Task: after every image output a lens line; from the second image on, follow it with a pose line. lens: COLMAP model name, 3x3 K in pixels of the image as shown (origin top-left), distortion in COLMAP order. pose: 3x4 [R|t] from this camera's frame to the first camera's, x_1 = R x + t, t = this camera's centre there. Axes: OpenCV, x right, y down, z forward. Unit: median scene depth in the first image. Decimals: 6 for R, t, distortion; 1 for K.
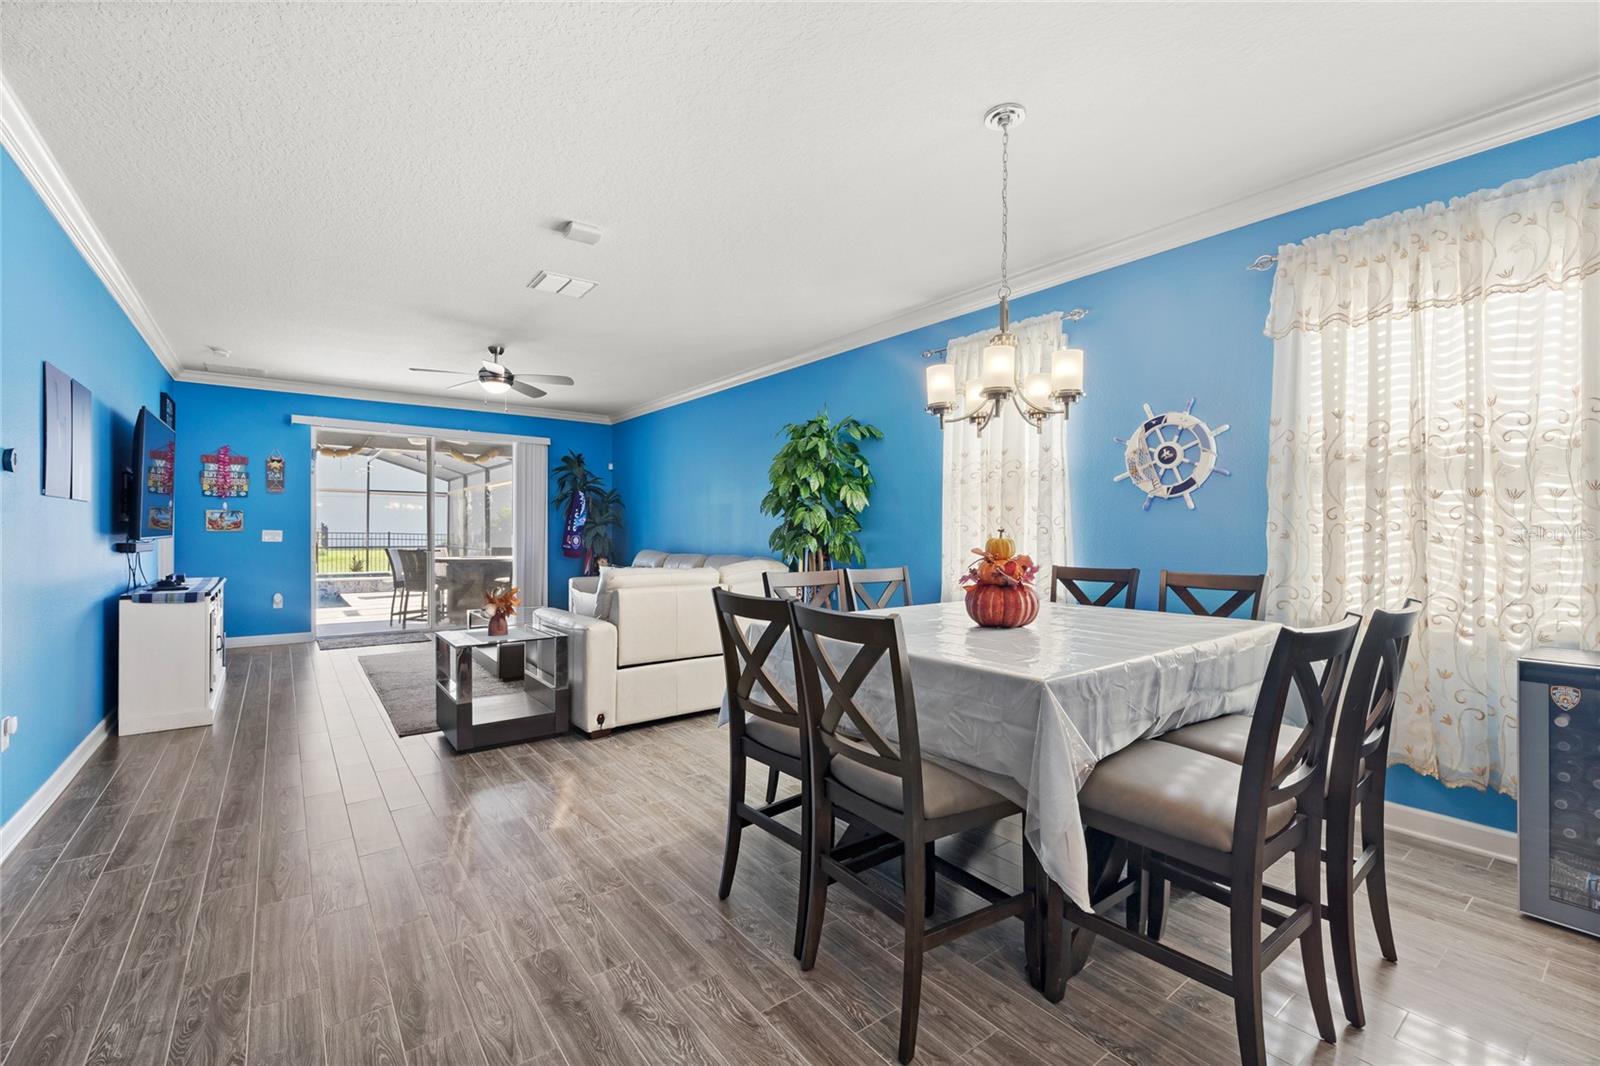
lens RADIAL K [[692.3, 0, 810.3], [0, 692.3, 533.7], [0, 0, 1]] dist [0.010252, -0.000076]
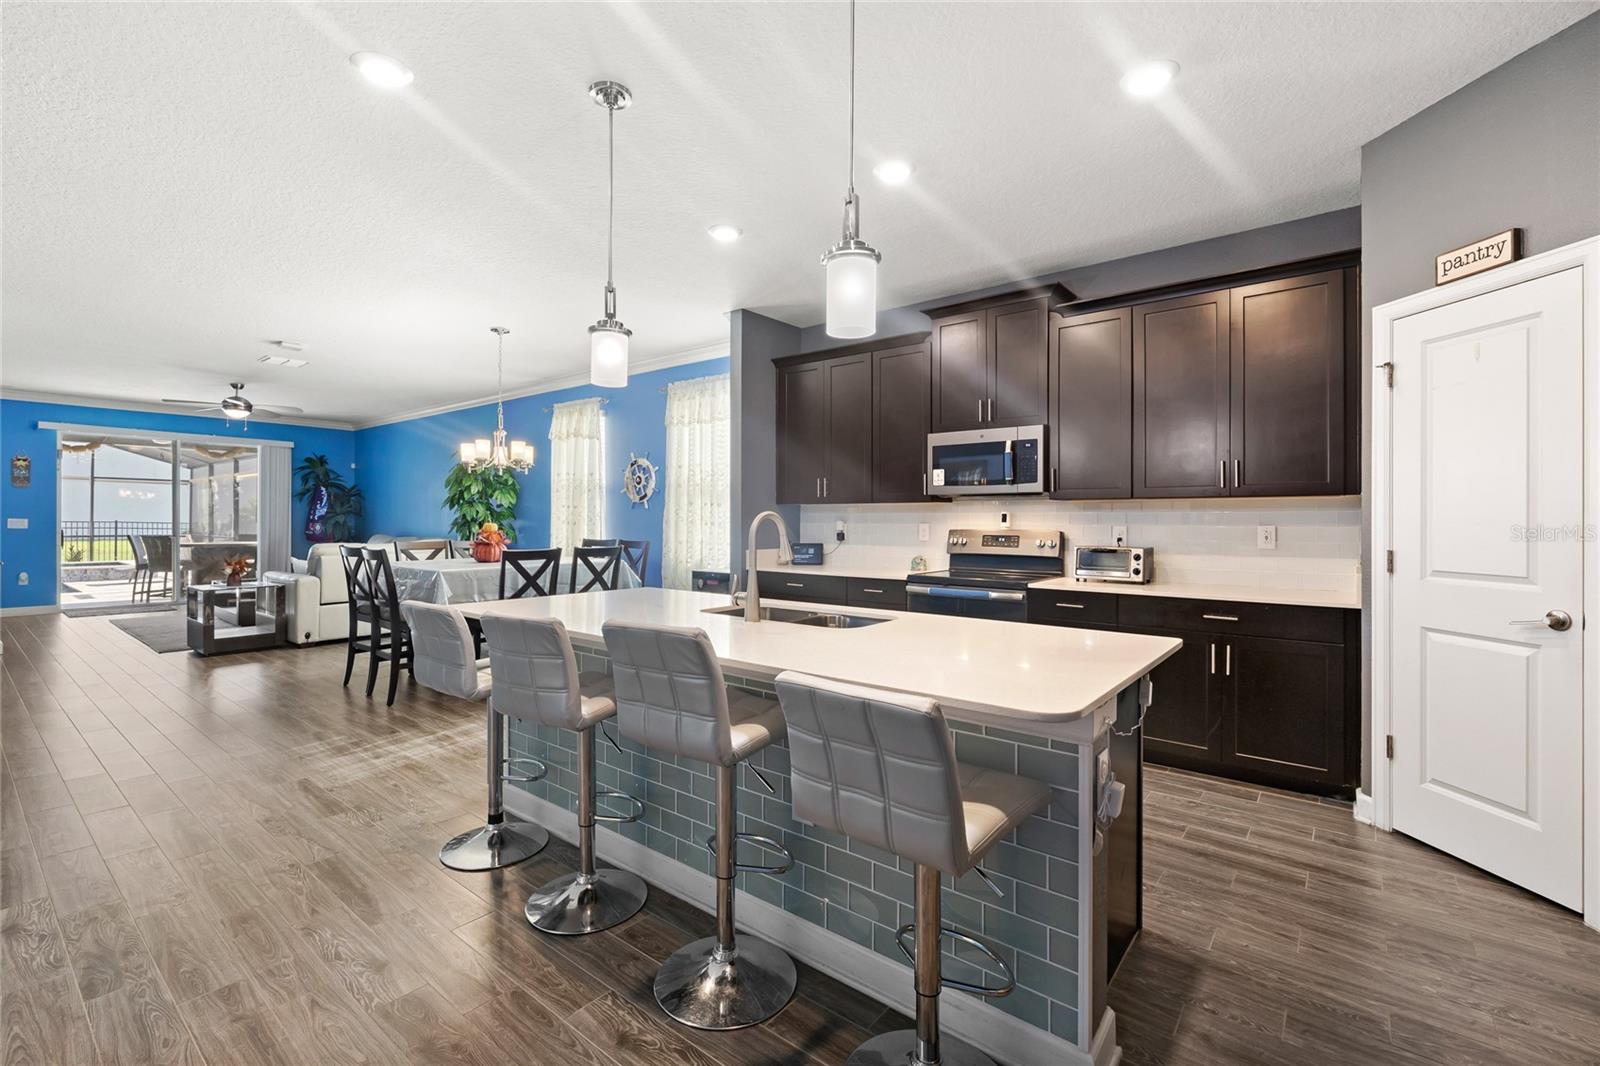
lens RADIAL K [[692.3, 0, 787.8], [0, 692.3, 522.6], [0, 0, 1]] dist [0.010252, -0.000076]
pose [[0.973851, 0.000260, 0.227185, 0.210025], [-0.000148, 1.000000, -0.000508, 0.001867], [-0.227186, 0.000461, 0.973851, -0.418198]]
